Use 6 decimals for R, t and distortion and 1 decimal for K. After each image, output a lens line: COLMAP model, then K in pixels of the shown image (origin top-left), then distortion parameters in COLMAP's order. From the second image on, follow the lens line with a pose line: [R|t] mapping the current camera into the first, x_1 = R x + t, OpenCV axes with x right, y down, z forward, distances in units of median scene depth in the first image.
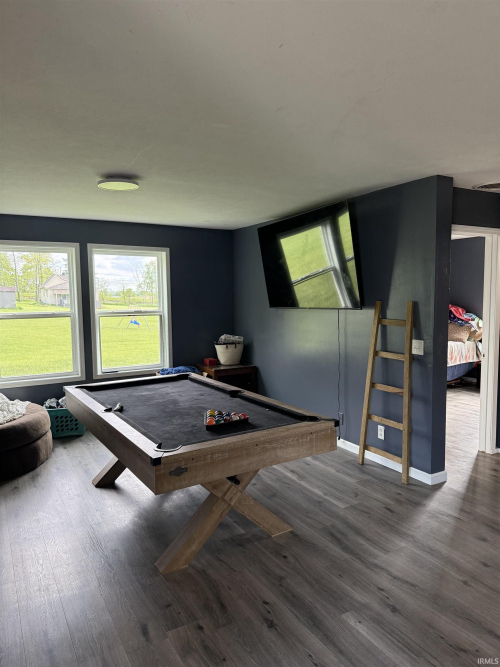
lens RADIAL K [[472.2, 0, 250.0], [0, 472.2, 333.5], [0, 0, 1]] dist [0.004013, -0.000852]
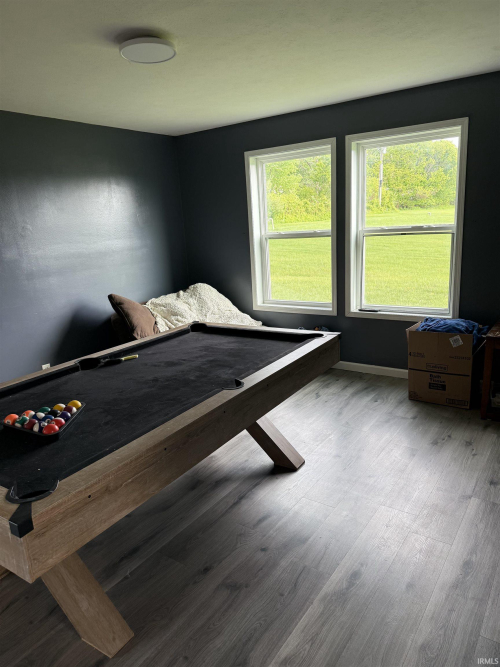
lens RADIAL K [[472.2, 0, 250.0], [0, 472.2, 333.5], [0, 0, 1]] dist [0.004013, -0.000852]
pose [[0.412126, 0.200334, -0.888830, 0.311771], [-0.015755, 0.976949, 0.212890, -0.040952], [0.910991, -0.073734, 0.405782, 0.519427]]
